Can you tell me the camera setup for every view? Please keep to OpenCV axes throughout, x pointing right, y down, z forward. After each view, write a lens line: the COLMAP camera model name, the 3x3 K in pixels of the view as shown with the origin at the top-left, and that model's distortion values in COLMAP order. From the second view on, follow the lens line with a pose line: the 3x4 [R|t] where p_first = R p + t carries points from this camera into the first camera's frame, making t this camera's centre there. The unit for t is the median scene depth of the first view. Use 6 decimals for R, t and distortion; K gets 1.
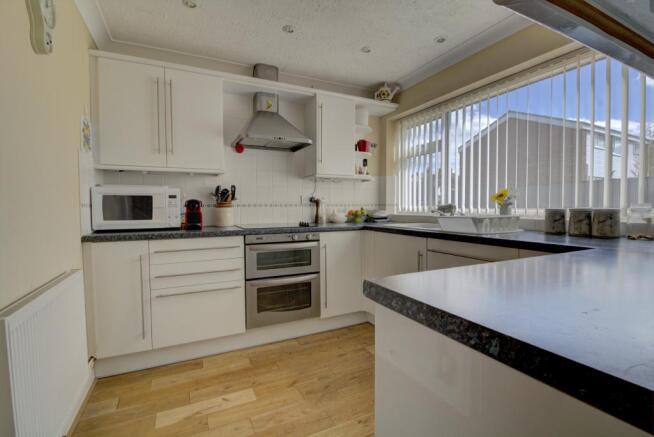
lens RADIAL K [[291.8, 0, 327.0], [0, 291.8, 218.5], [0, 0, 1]] dist [-0.000098, -0.015336]
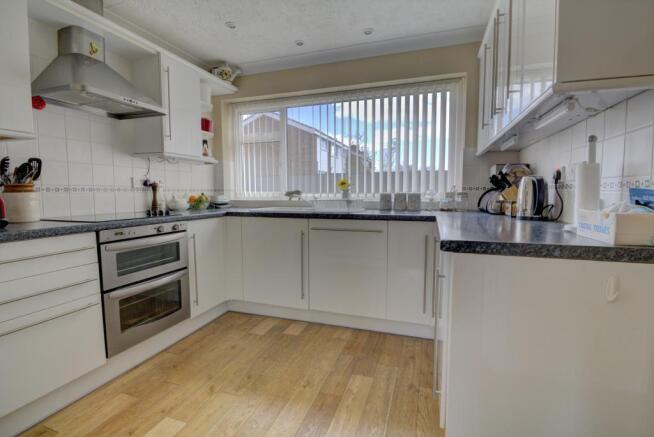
lens RADIAL K [[291.8, 0, 327.0], [0, 291.8, 218.5], [0, 0, 1]] dist [-0.000098, -0.015336]
pose [[0.719082, -0.057969, 0.692503, -0.310504], [0.026159, 0.998066, 0.056385, 0.001629], [-0.694433, -0.022430, 0.719208, 0.088638]]
